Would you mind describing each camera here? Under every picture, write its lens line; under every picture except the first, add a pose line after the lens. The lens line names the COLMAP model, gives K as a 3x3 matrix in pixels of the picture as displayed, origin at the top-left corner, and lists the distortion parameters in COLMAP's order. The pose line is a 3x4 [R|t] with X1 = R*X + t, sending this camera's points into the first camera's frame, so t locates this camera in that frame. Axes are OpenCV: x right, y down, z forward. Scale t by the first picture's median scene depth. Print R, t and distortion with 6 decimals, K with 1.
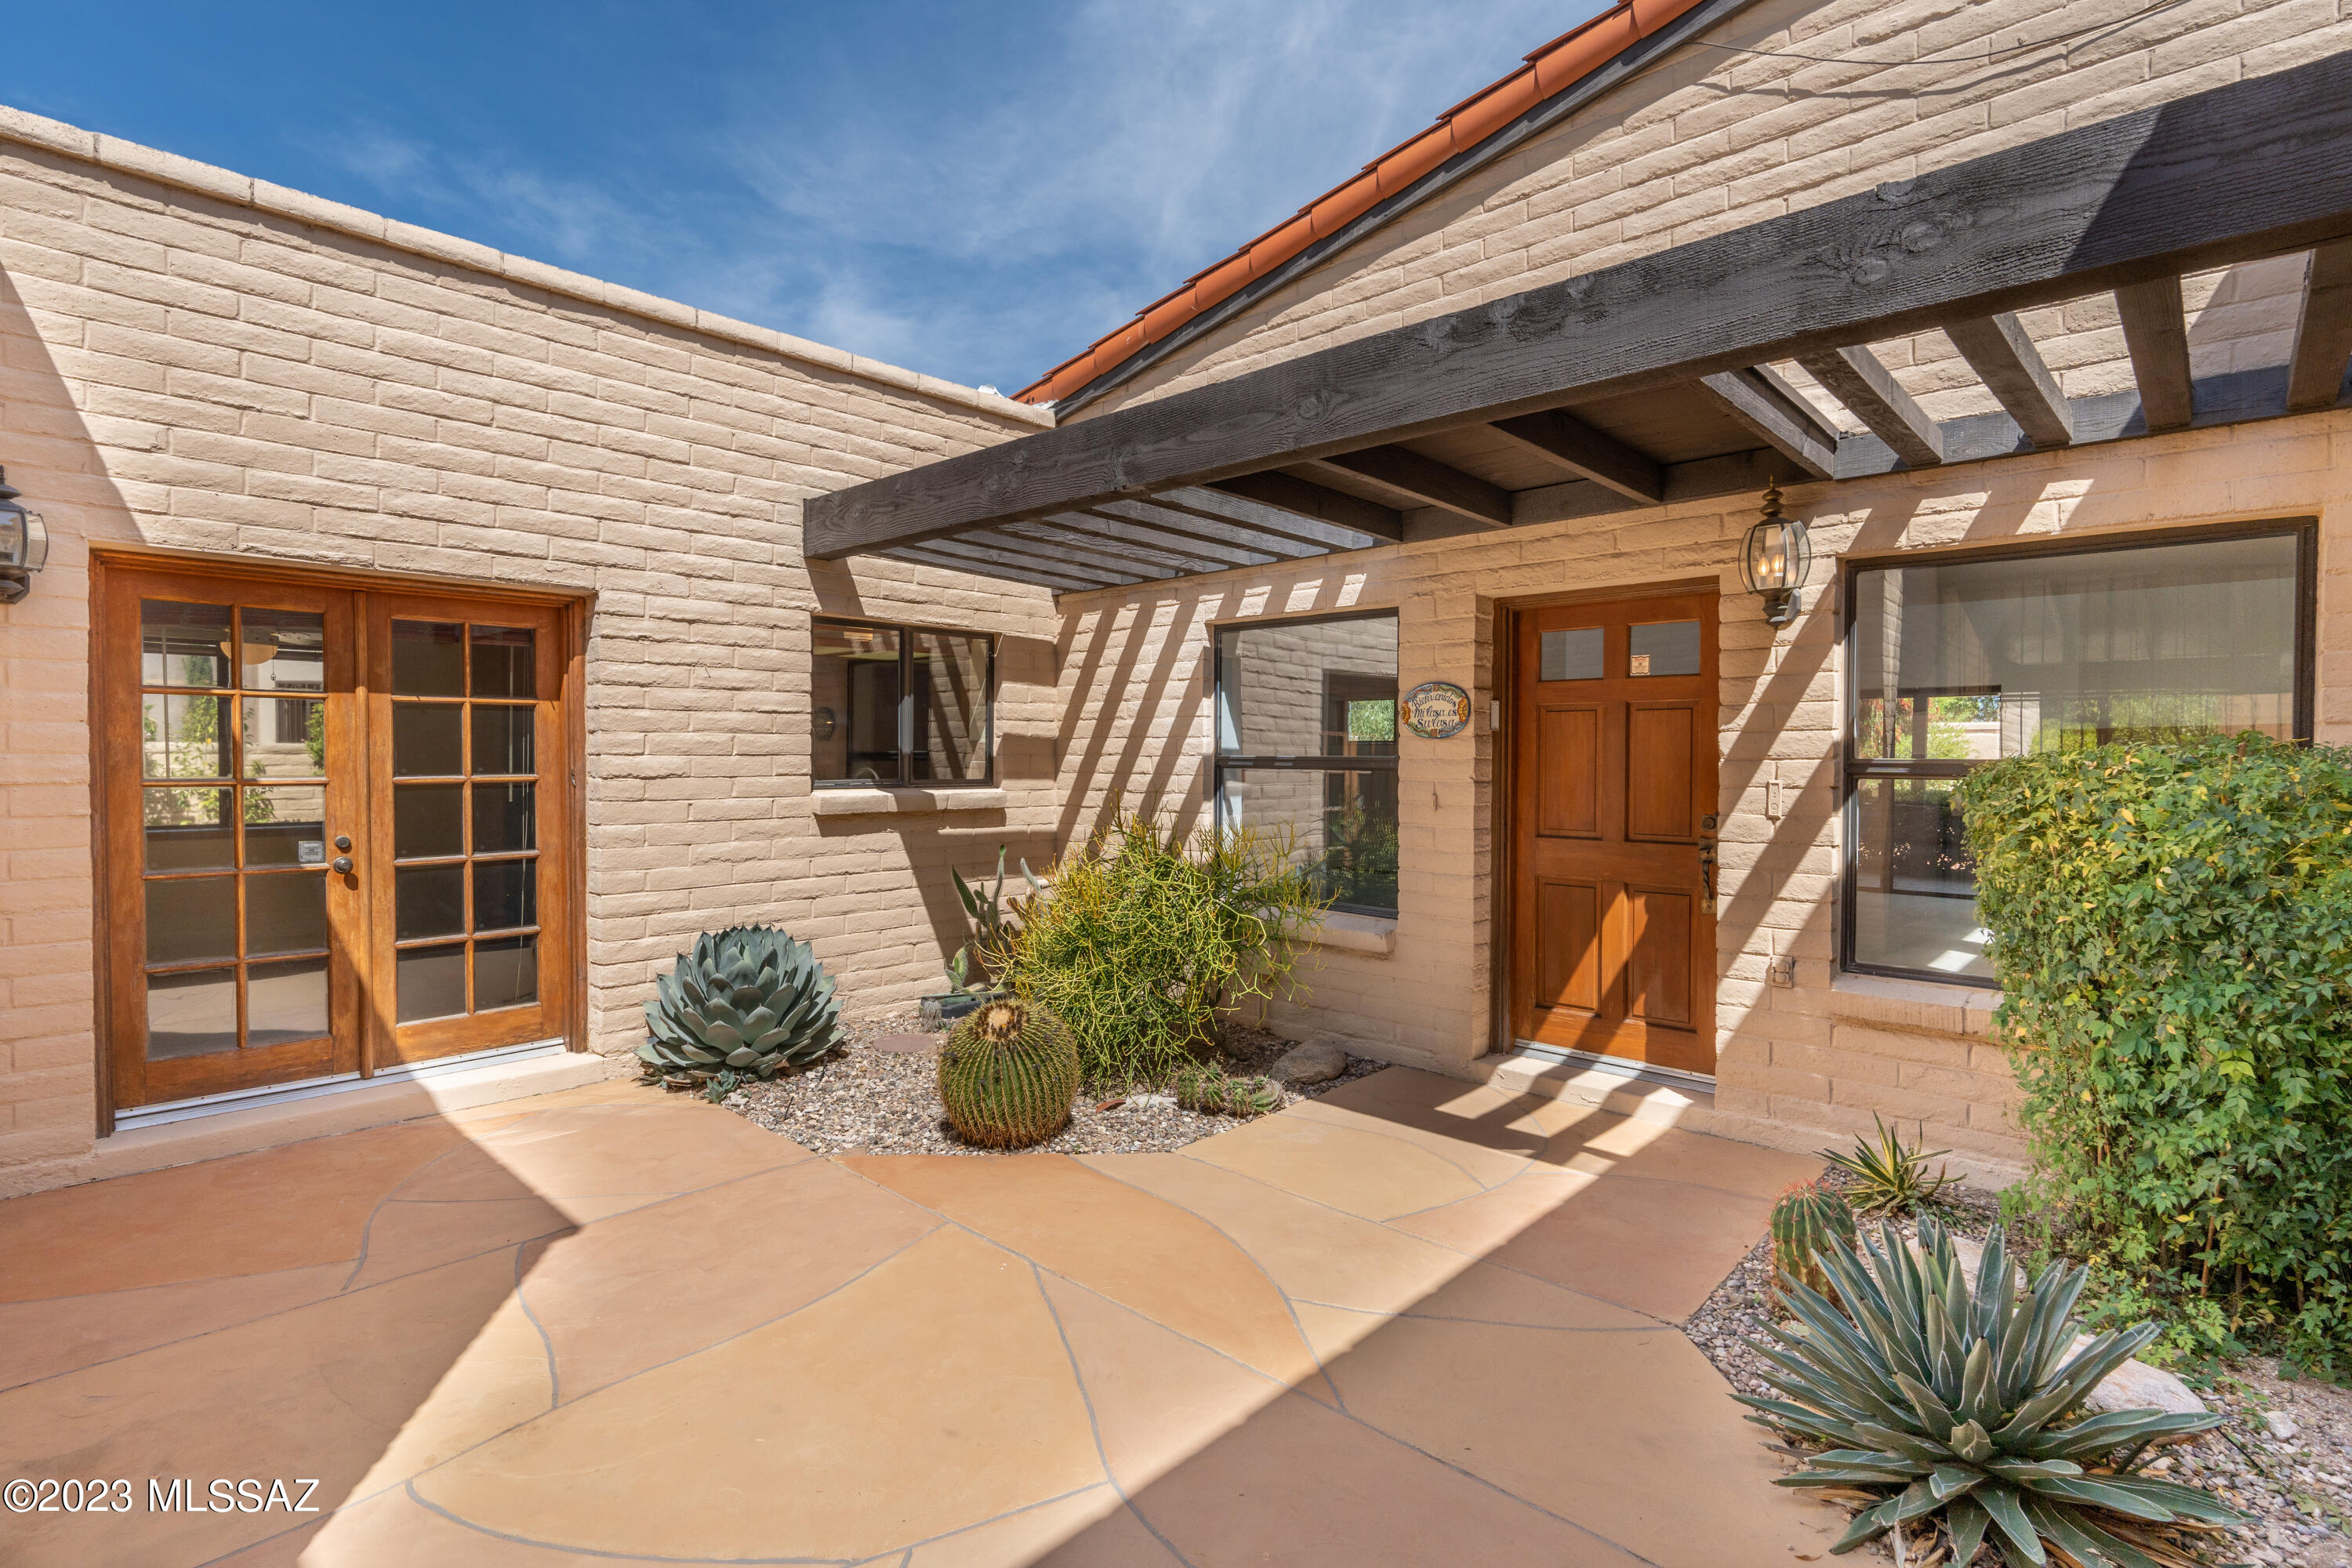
lens RADIAL K [[1144.2, 0, 1176.0], [0, 1144.2, 774.4], [0, 0, 1]] dist [-0.000979, -0.000006]
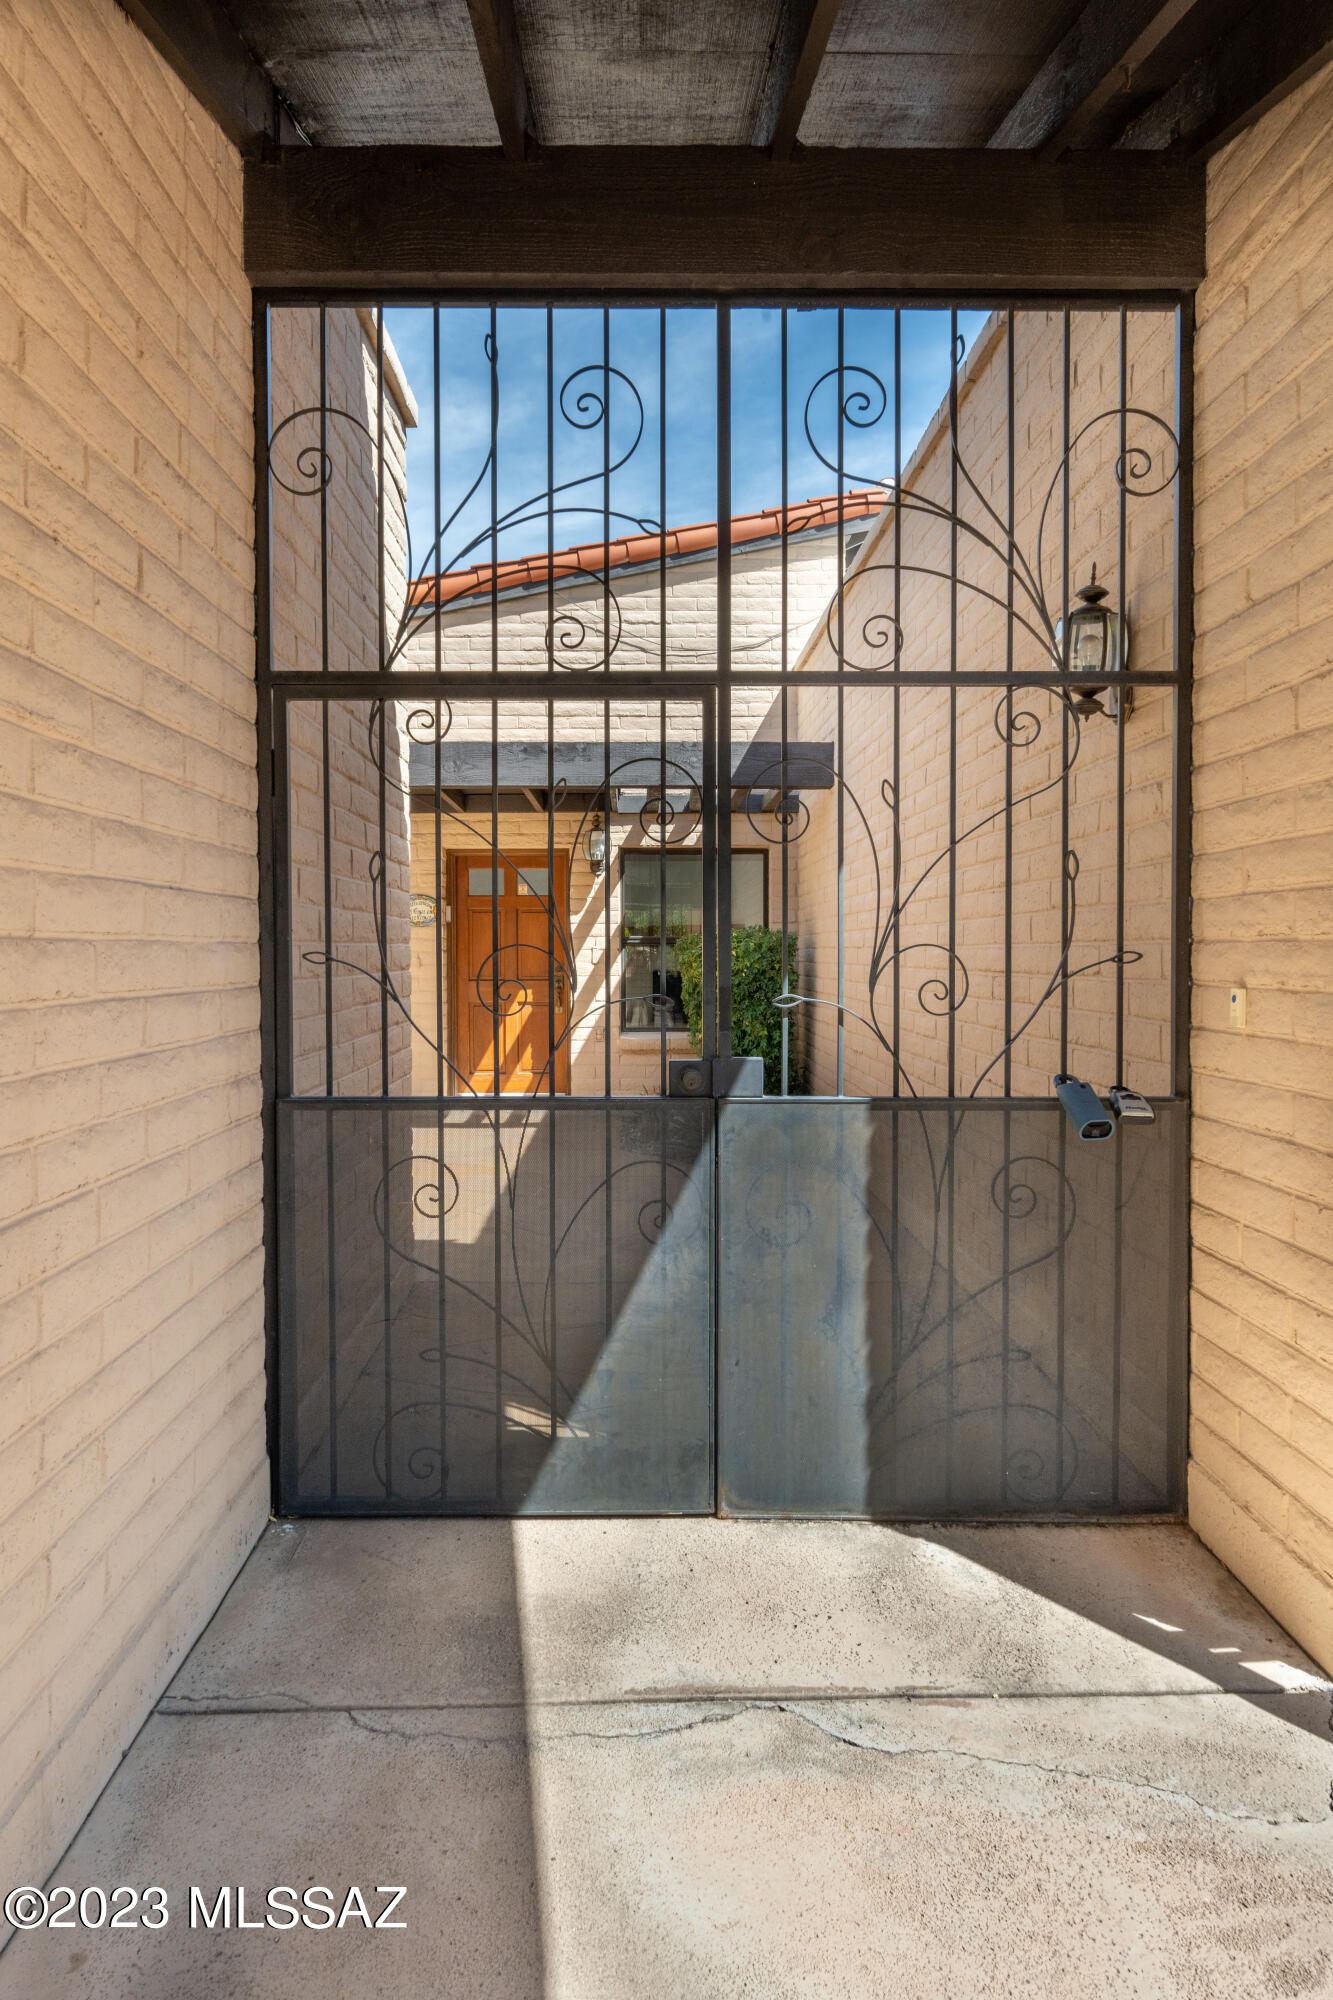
lens RADIAL K [[1195.1, 0, 661.9], [0, 1195.1, 993.7], [0, 0, 1]] dist [-0.000569, -0.000005]
pose [[0.712391, -0.031591, 0.701071, -0.977037], [0.018378, 0.999484, 0.026362, 0.037791], [-0.701542, -0.005896, 0.712604, -0.709913]]
